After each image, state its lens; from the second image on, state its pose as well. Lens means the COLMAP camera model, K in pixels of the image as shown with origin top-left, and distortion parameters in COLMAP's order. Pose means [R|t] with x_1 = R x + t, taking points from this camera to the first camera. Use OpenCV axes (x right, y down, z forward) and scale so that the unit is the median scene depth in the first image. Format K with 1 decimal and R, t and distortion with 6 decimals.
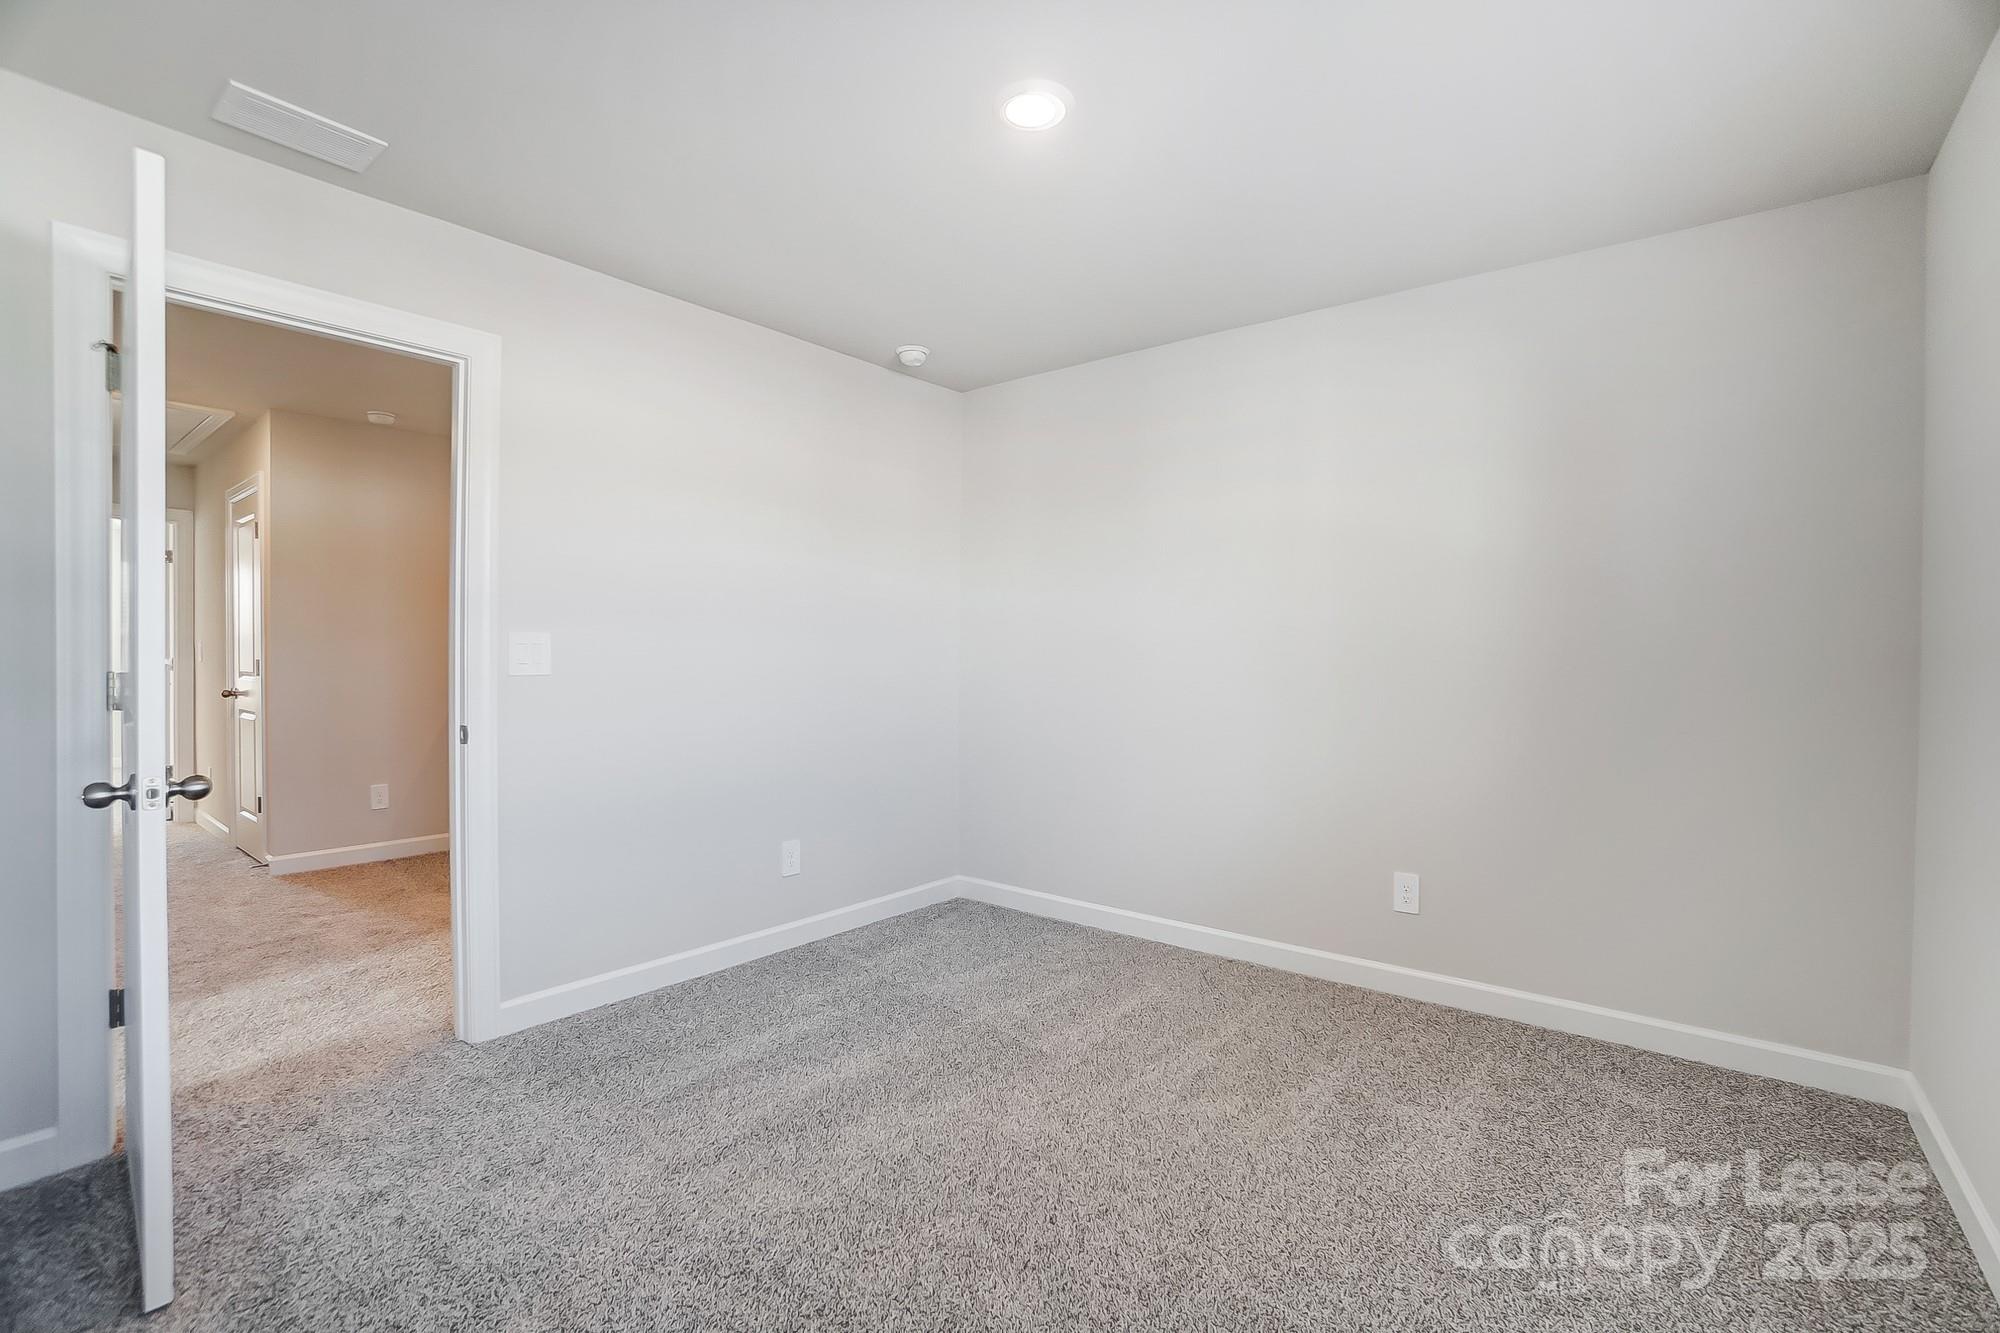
lens RADIAL K [[865.2, 0, 1013.7], [0, 865.2, 662.2], [0, 0, 1]] dist [-0.016080, -0.000287]
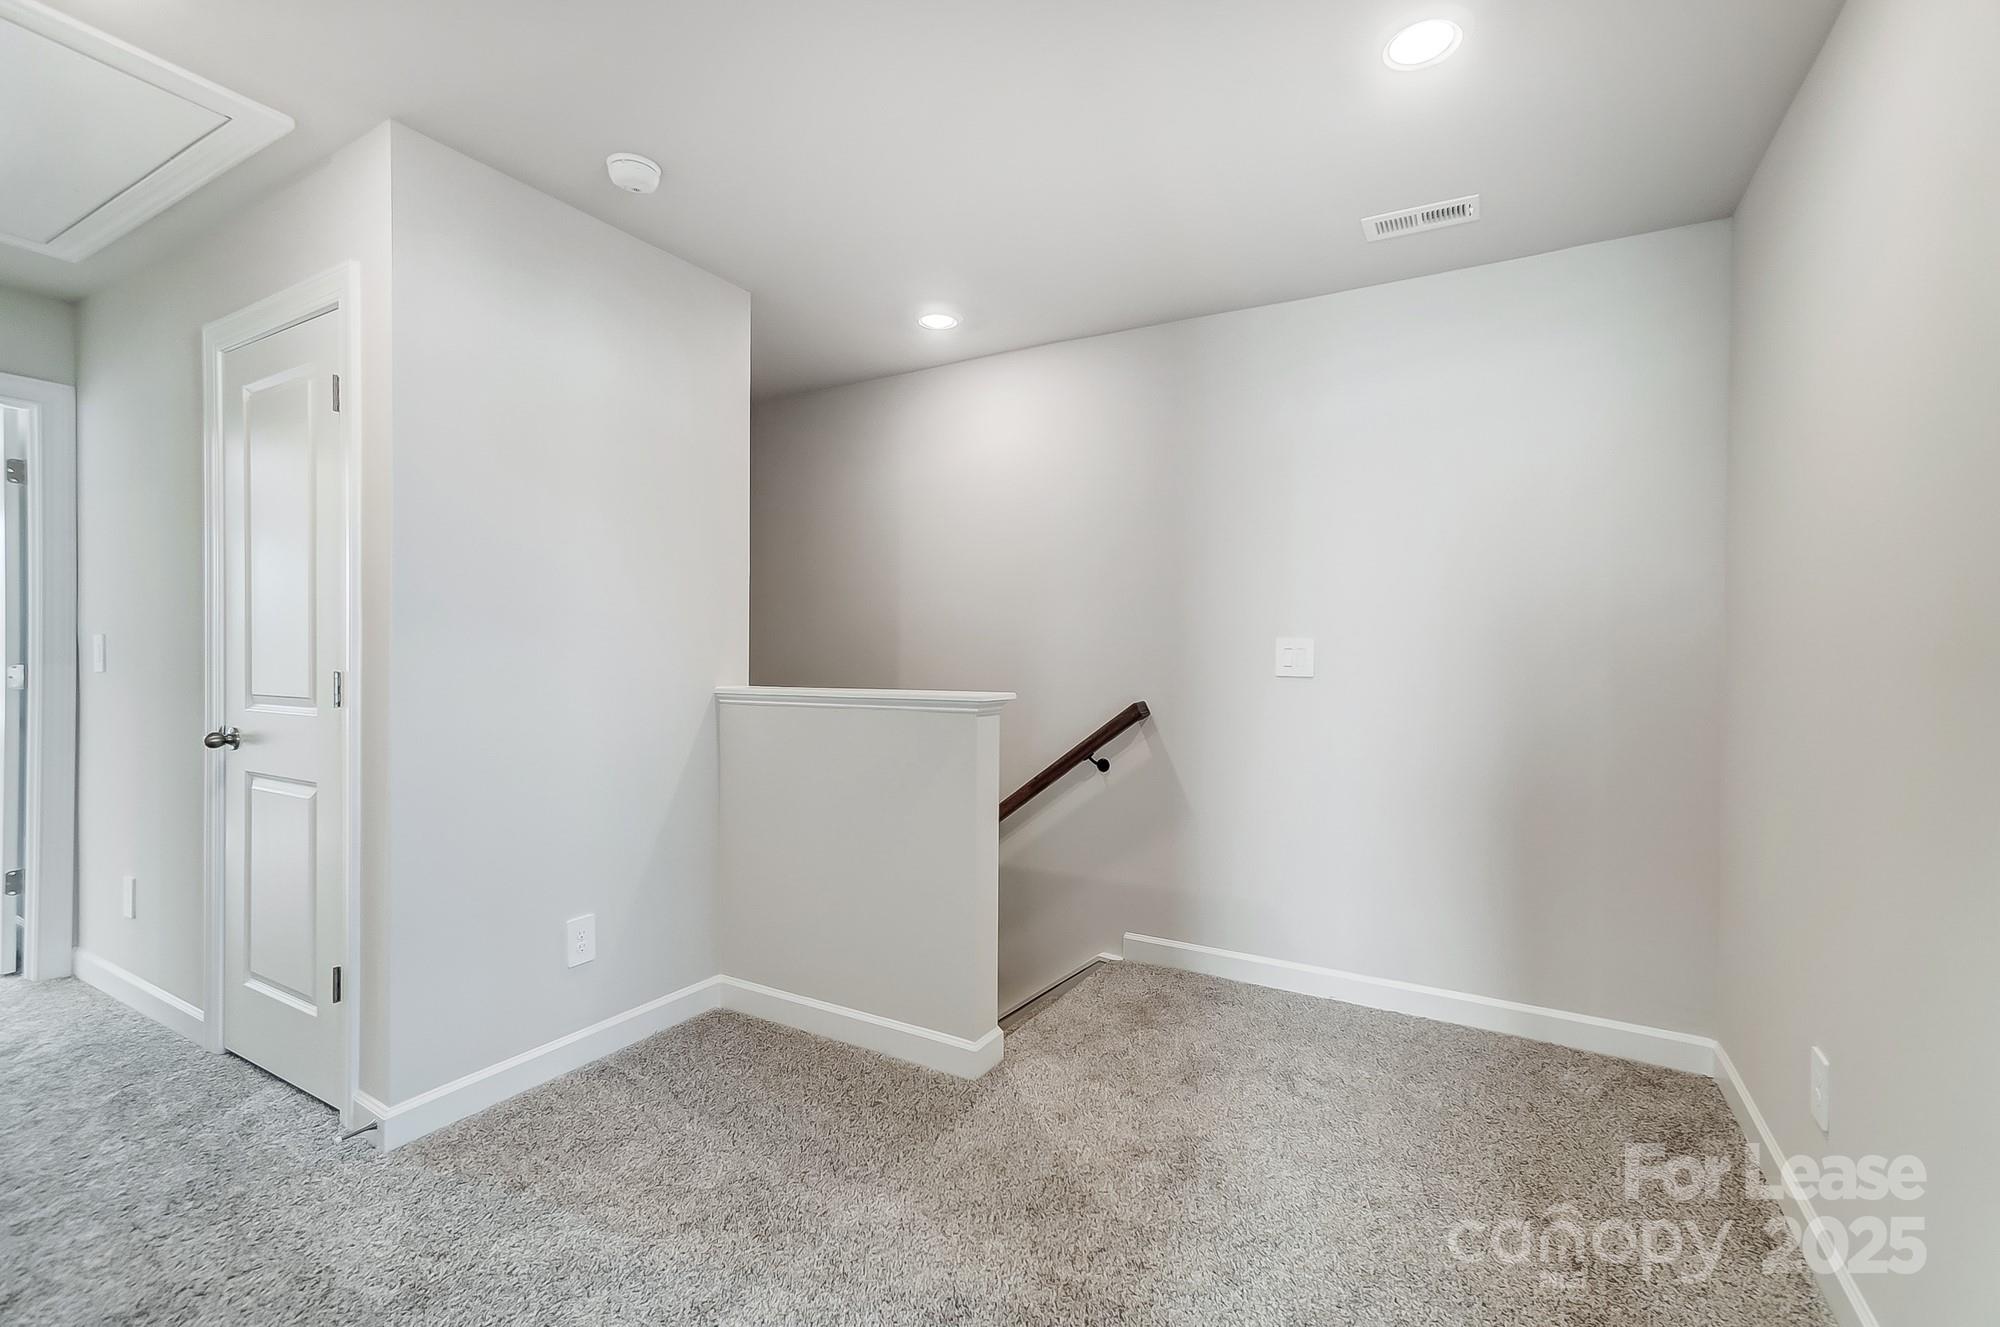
lens RADIAL K [[895.6, 0, 1002.4], [0, 895.6, 656.2], [0, 0, 1]] dist [-0.063796, 0.025749]
pose [[0.987337, -0.001649, 0.158626, -0.514951], [0.002756, 0.999973, -0.006756, -0.005025], [-0.158610, 0.007108, 0.987316, 0.411526]]
